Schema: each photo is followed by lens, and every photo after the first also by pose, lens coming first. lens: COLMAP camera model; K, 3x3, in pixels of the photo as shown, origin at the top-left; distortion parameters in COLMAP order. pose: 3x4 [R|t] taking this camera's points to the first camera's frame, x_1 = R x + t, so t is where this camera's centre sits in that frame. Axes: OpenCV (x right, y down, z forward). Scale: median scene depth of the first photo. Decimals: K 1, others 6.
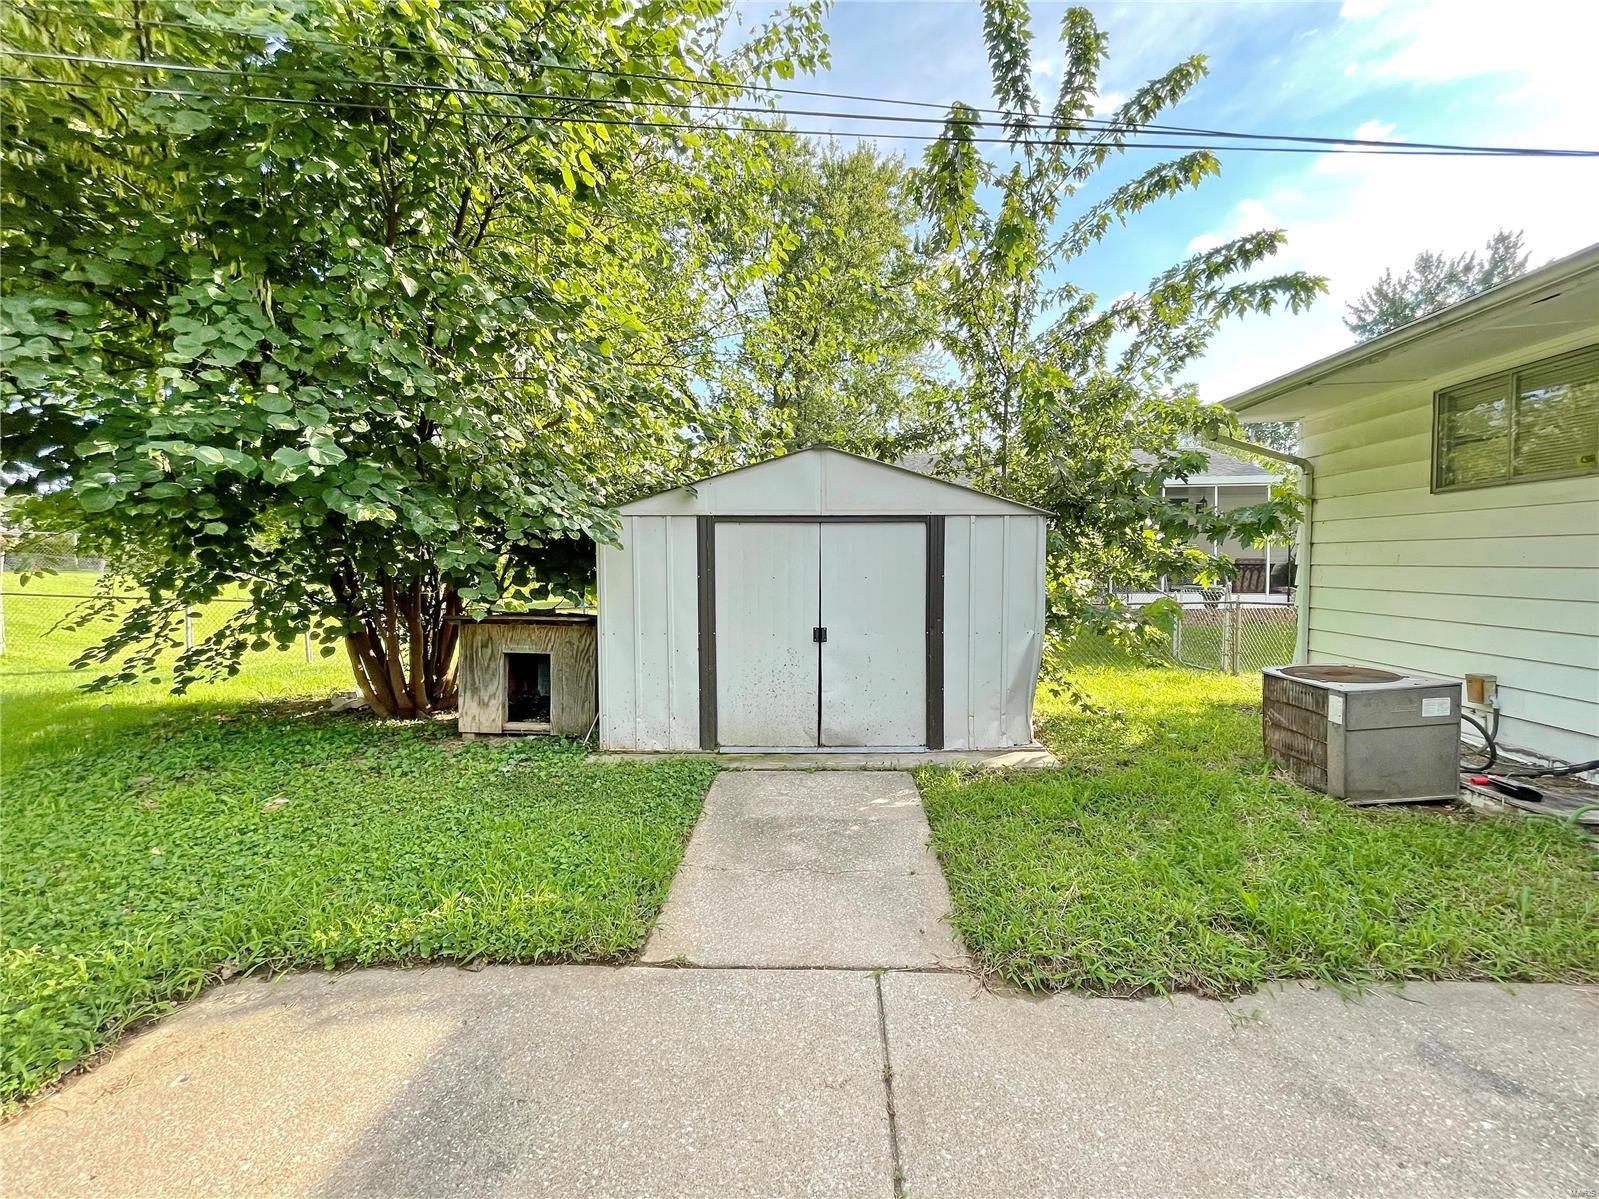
lens RADIAL K [[662.7, 0, 799.9], [0, 662.7, 593.3], [0, 0, 1]] dist [0.001171, -0.000038]
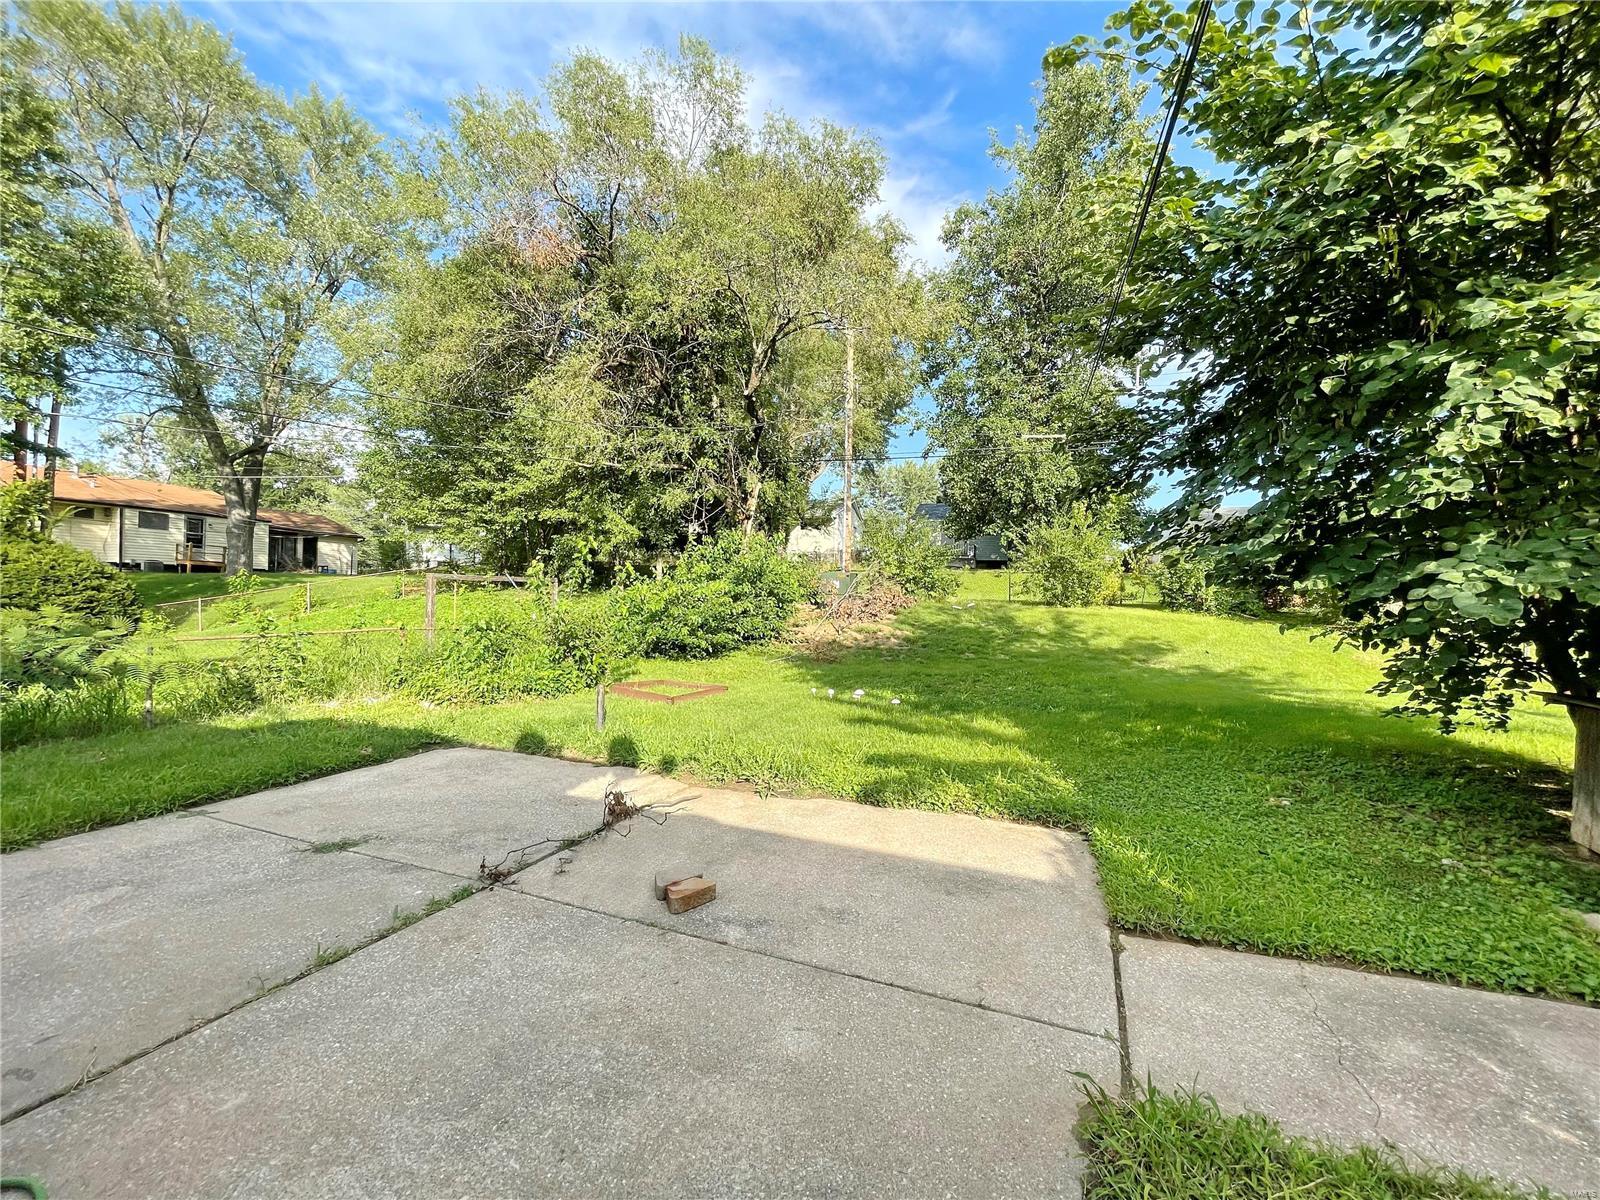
lens RADIAL K [[652.8, 0, 783.3], [0, 652.8, 600.1], [0, 0, 1]] dist [0.000968, 0.000169]
pose [[-0.366056, 0.006090, -0.930573, 0.608735], [-0.061311, 0.997648, 0.030646, -0.047534], [0.928571, 0.068273, -0.364822, 0.422163]]
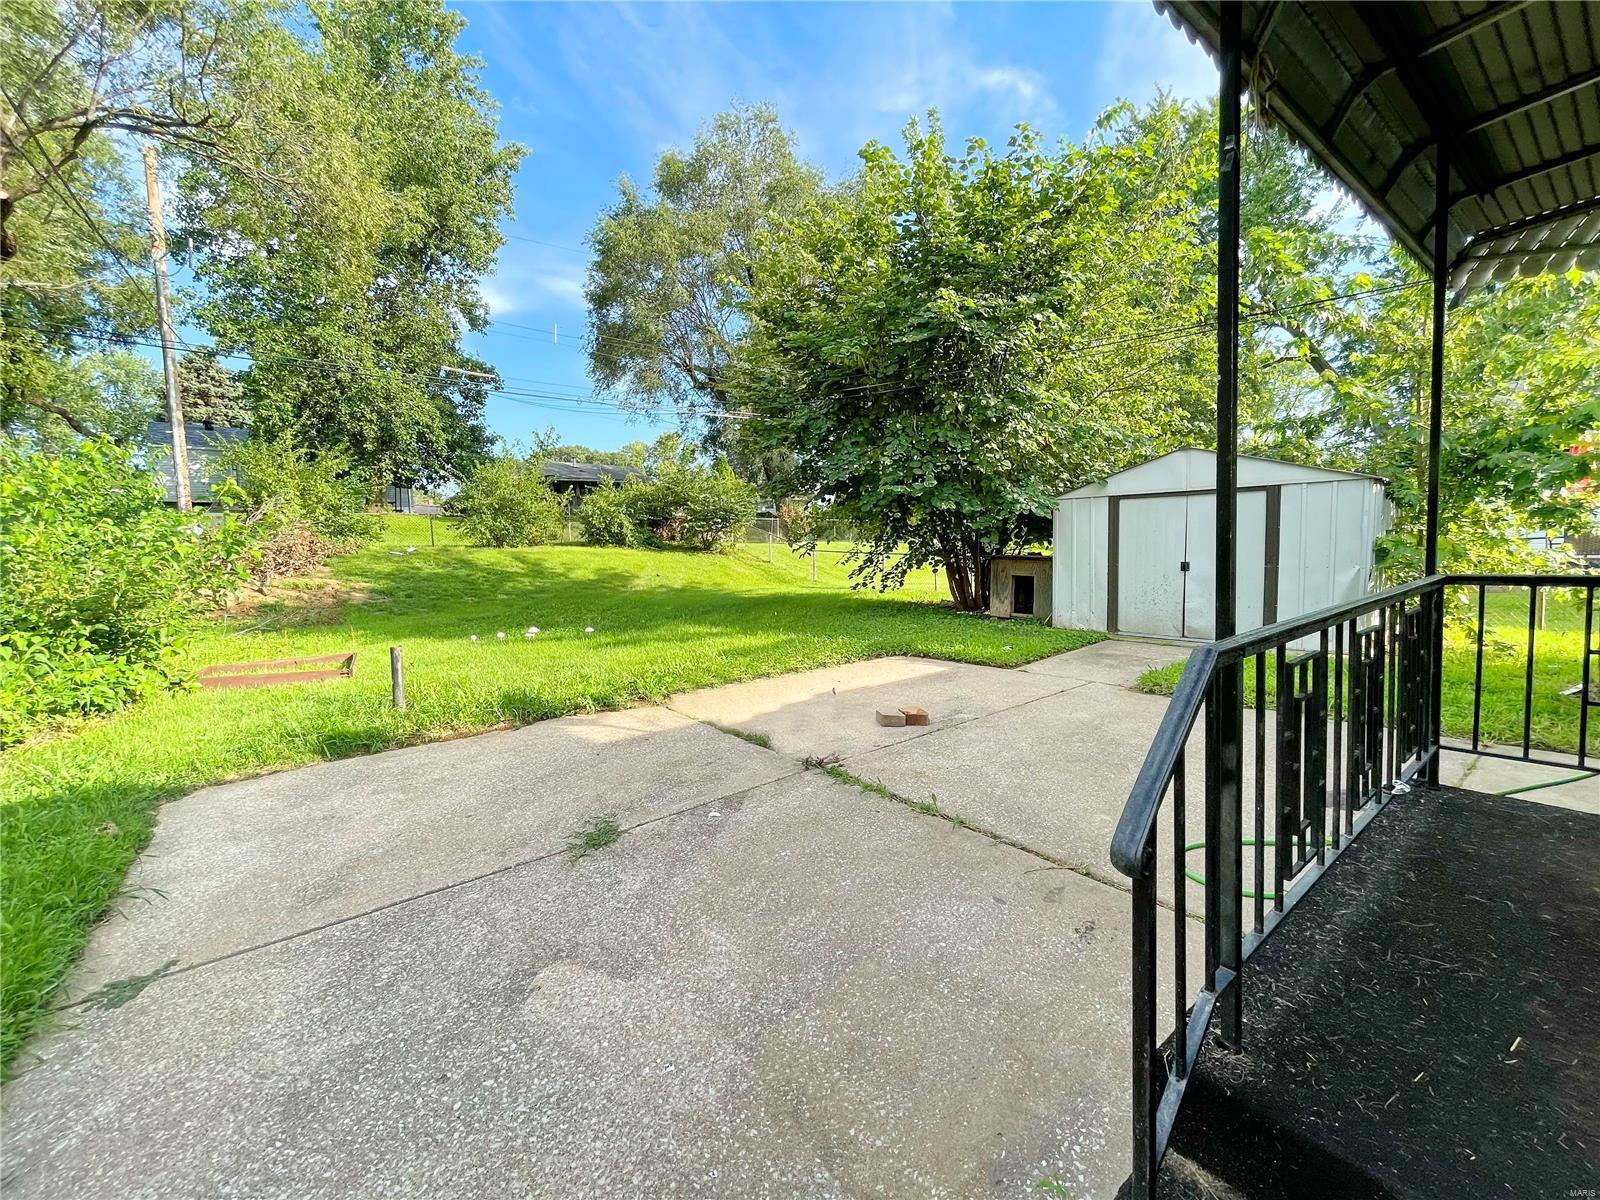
lens RADIAL K [[663.1, 0, 800.4], [0, 663.1, 593.8], [0, 0, 1]] dist [0.001171, -0.000038]
pose [[0.649747, 0.047549, -0.758662, 0.641844], [-0.017322, 0.998709, 0.047759, 0.068423], [0.759953, -0.017890, 0.649732, -0.732444]]
